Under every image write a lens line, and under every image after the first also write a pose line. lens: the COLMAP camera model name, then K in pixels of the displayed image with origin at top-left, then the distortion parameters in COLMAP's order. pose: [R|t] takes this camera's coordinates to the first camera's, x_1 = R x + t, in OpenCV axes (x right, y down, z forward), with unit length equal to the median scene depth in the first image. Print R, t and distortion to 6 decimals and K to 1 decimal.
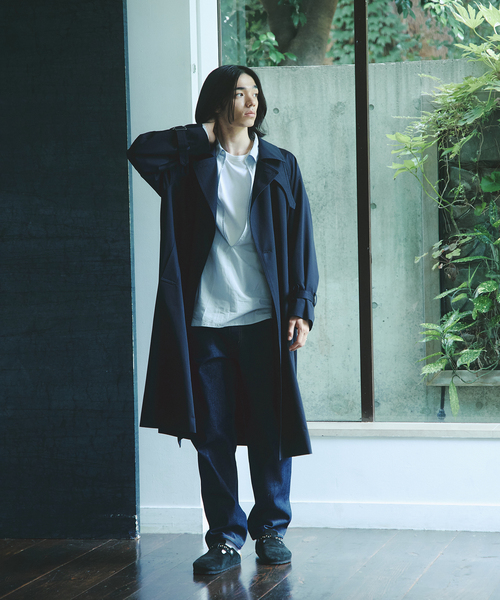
lens RADIAL K [[2096.7, 0, 242.9], [0, 2096.7, 279.8], [0, 0, 1]] dist [0.469034, 0.000000]
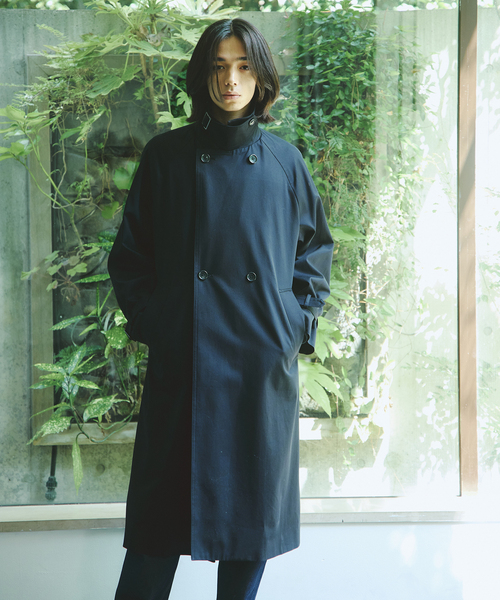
lens RADIAL K [[2016.1, 0, 249.8], [0, 2016.1, 280.8], [0, 0, 1]] dist [0.593930, 0.000000]
pose [[0.946207, 0.000889, 0.323561, -0.074740], [-0.006083, 0.999868, 0.015043, -0.019582], [-0.323505, -0.016202, 0.946088, 0.295191]]
